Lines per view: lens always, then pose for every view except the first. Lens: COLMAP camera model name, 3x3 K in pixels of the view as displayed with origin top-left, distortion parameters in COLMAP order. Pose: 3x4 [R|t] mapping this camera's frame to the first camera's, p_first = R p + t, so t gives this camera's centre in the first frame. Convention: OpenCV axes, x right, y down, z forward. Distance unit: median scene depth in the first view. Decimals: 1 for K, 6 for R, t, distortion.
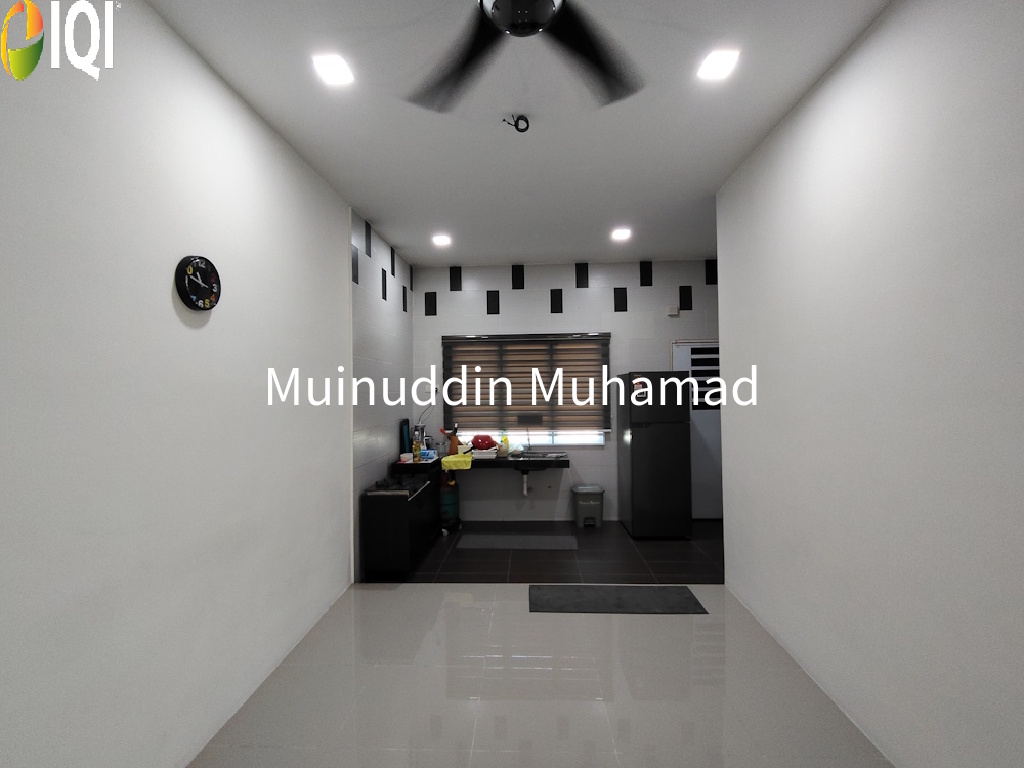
lens RADIAL K [[482.1, 0, 507.9], [0, 482.1, 383.8], [0, 0, 1]] dist [-0.000882, 0.000413]
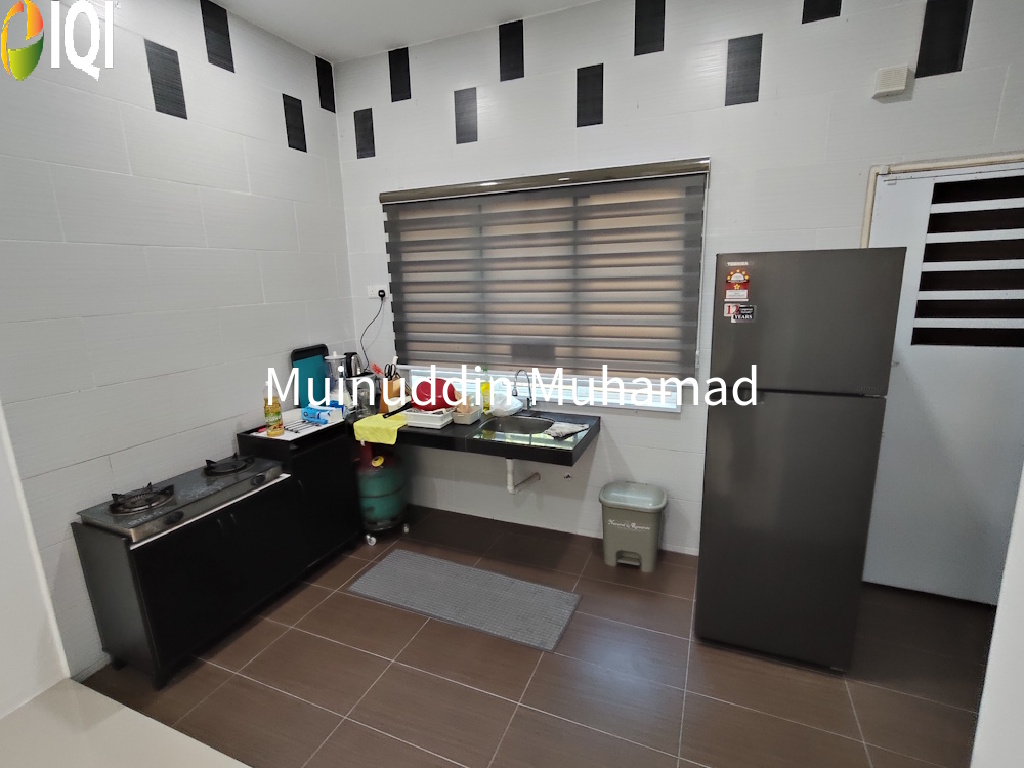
lens RADIAL K [[479.7, 0, 509.7], [0, 479.7, 385.6], [0, 0, 1]] dist [-0.000672, 0.000306]
pose [[0.949133, 0.060738, -0.308961, 0.187168], [0.005247, 0.978032, 0.208389, 0.001033], [0.314831, -0.199410, 0.927964, 0.508175]]
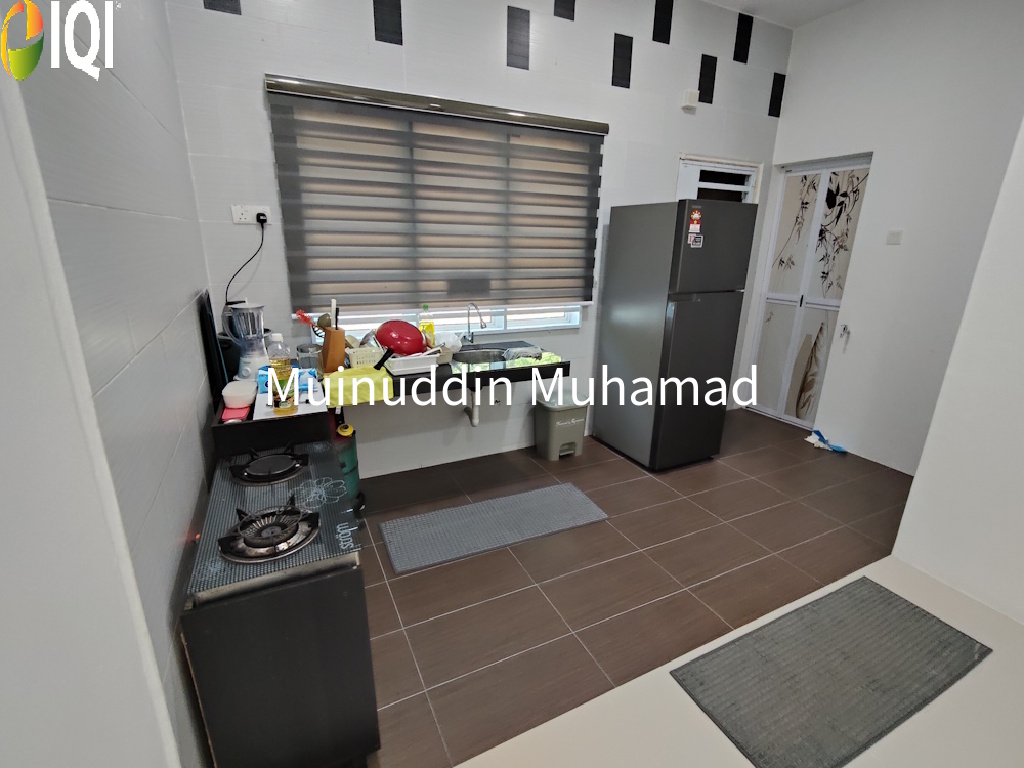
lens RADIAL K [[482.1, 0, 507.9], [0, 482.1, 383.8], [0, 0, 1]] dist [-0.000882, 0.000413]
pose [[0.865067, -0.116822, 0.487864, -0.191043], [-0.046376, 0.949720, 0.309648, 0.009395], [-0.499507, -0.290491, 0.816154, 0.519602]]
